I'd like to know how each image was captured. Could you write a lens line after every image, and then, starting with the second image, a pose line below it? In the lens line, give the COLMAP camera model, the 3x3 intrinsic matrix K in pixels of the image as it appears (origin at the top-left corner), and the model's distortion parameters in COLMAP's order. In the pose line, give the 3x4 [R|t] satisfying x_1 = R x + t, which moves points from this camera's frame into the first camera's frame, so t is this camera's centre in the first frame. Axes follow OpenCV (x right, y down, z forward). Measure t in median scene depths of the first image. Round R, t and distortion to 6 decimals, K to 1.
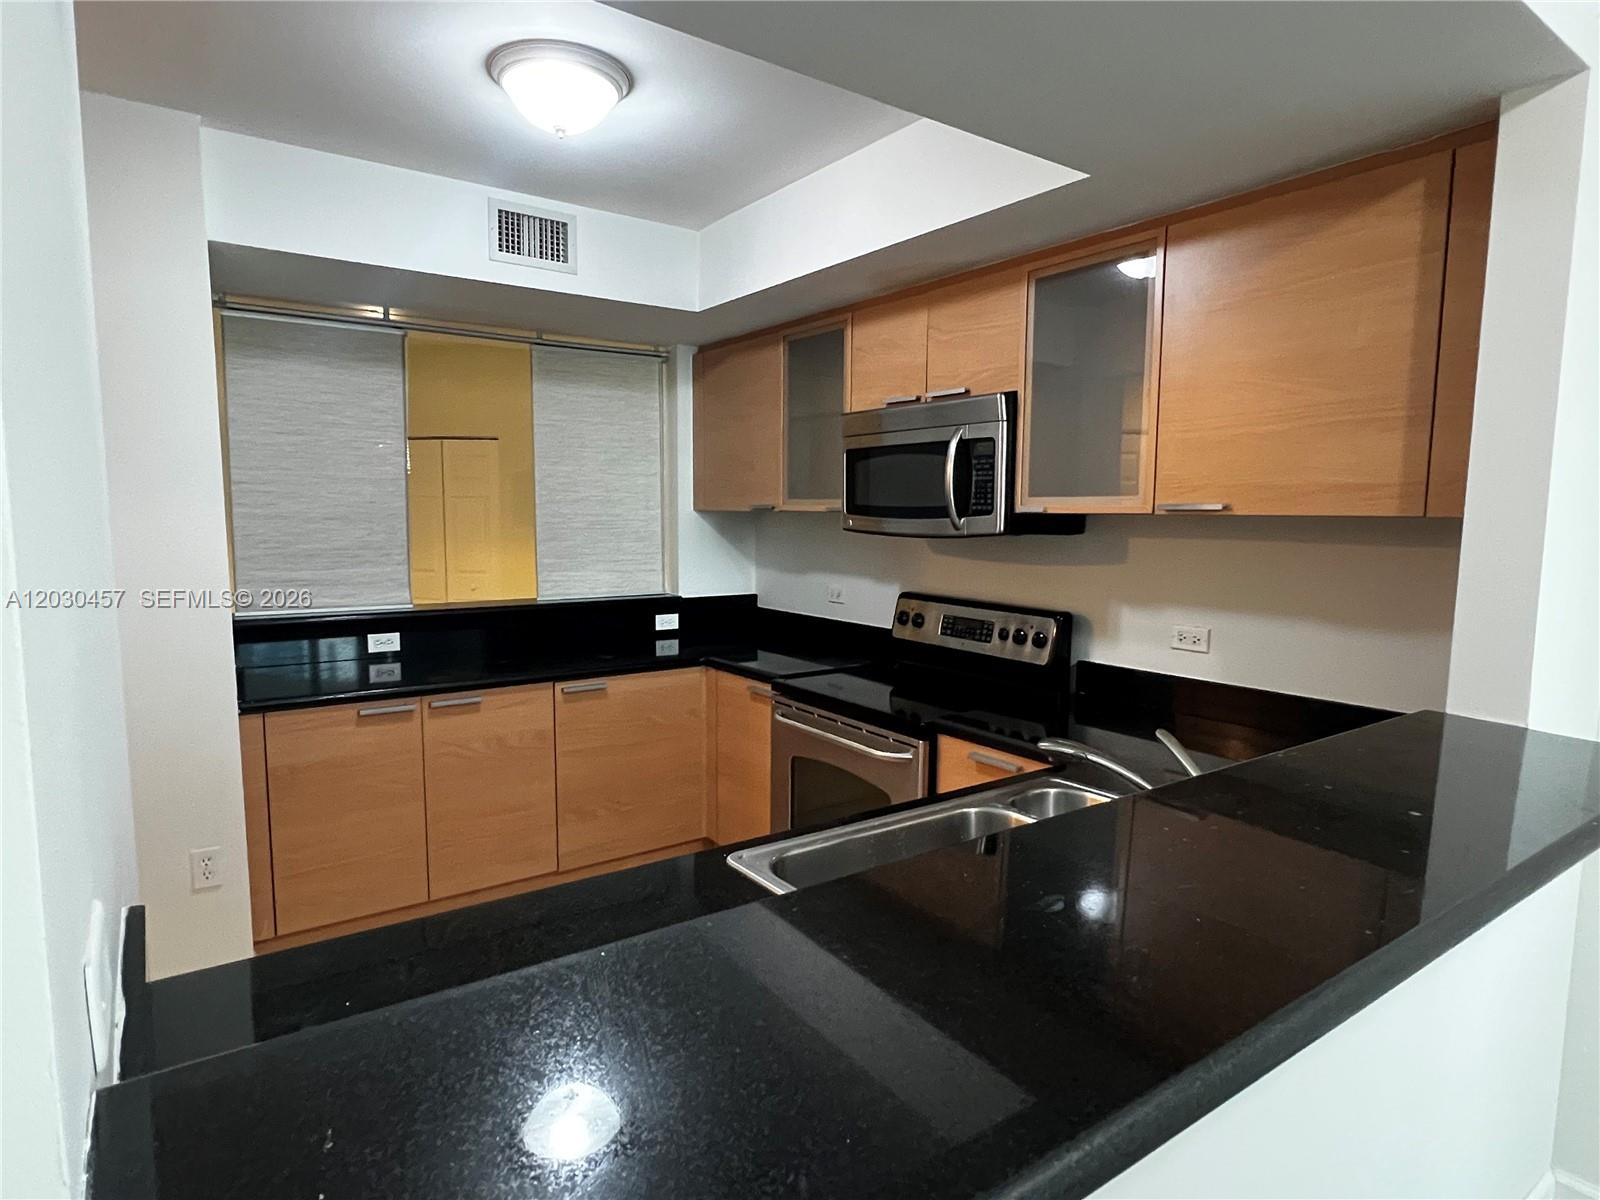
lens RADIAL K [[904.4, 0, 795.5], [0, 904.4, 607.5], [0, 0, 1]] dist [0.004543, -0.002503]
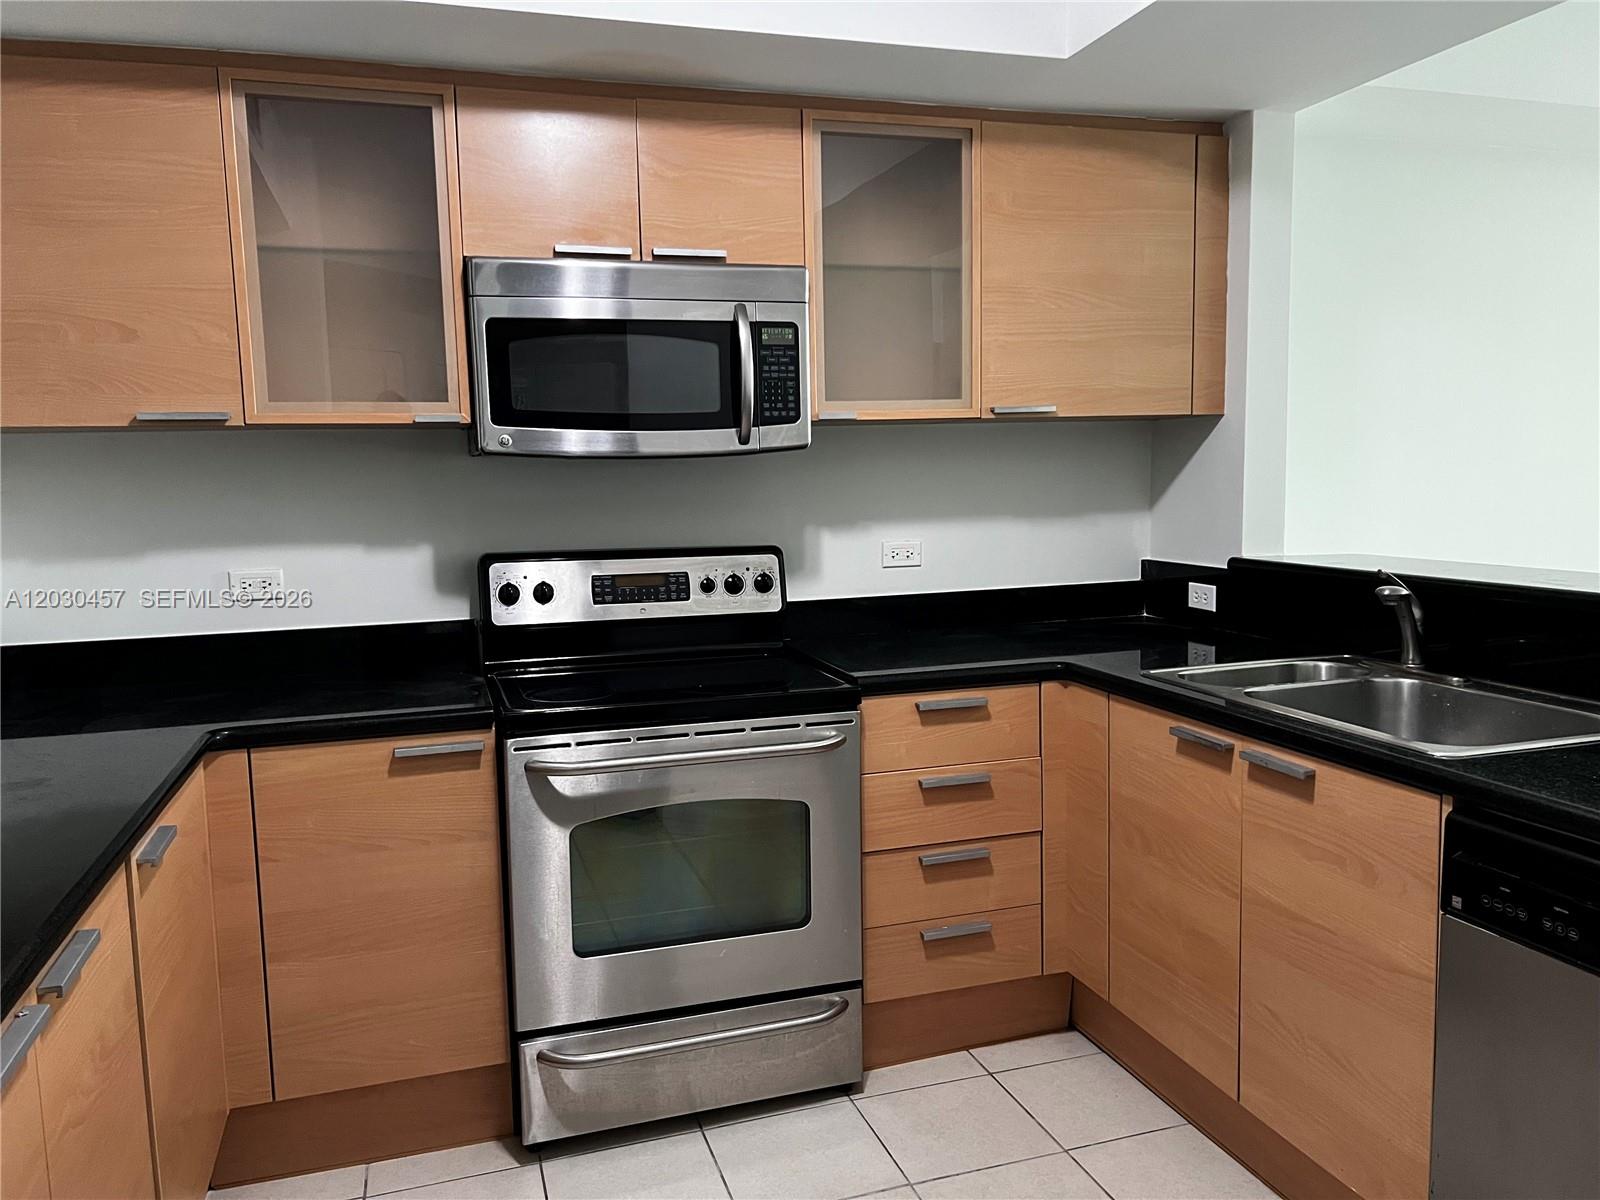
lens RADIAL K [[1208.8, 0, 799.5], [0, 1208.8, 609.5], [0, 0, 1]] dist [0.070133, -0.073474]
pose [[0.322129, -0.127441, 0.938079, -0.730066], [0.126459, 0.987810, 0.090772, -0.033929], [-0.938211, 0.089388, 0.334319, 0.607227]]
